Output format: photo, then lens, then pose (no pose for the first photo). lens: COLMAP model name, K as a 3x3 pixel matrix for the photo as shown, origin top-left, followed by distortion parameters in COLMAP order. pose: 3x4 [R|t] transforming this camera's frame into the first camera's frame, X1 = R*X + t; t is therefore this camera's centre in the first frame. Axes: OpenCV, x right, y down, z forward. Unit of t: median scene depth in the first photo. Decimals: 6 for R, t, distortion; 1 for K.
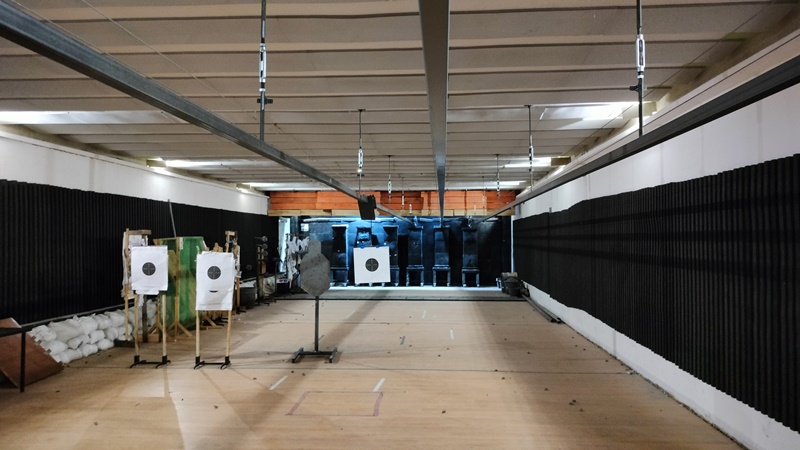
lens RADIAL K [[608.4, 0, 416.6], [0, 608.4, 222.9], [0, 0, 1]] dist [0.071485, -0.092609]
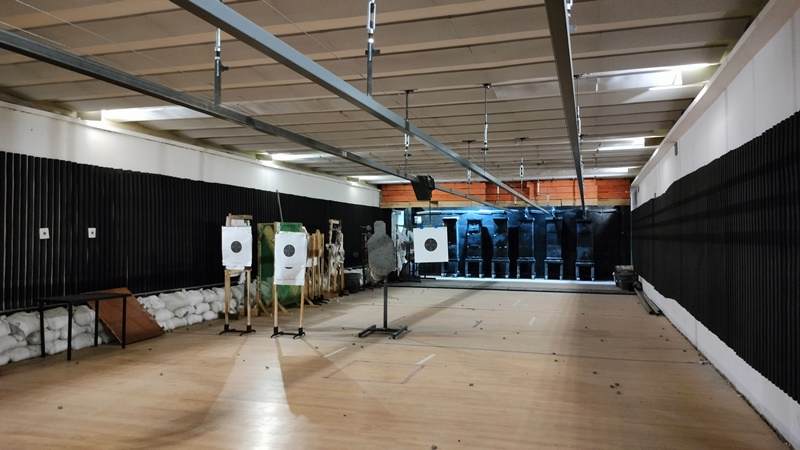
lens RADIAL K [[608.4, 0, 407.9], [0, 608.4, 224.3], [0, 0, 1]] dist [0.071485, -0.092609]
pose [[0.969317, -0.002065, -0.245805, 0.133360], [0.003033, 0.999989, 0.003560, 0.029272], [0.245795, -0.004196, 0.969313, 0.002183]]
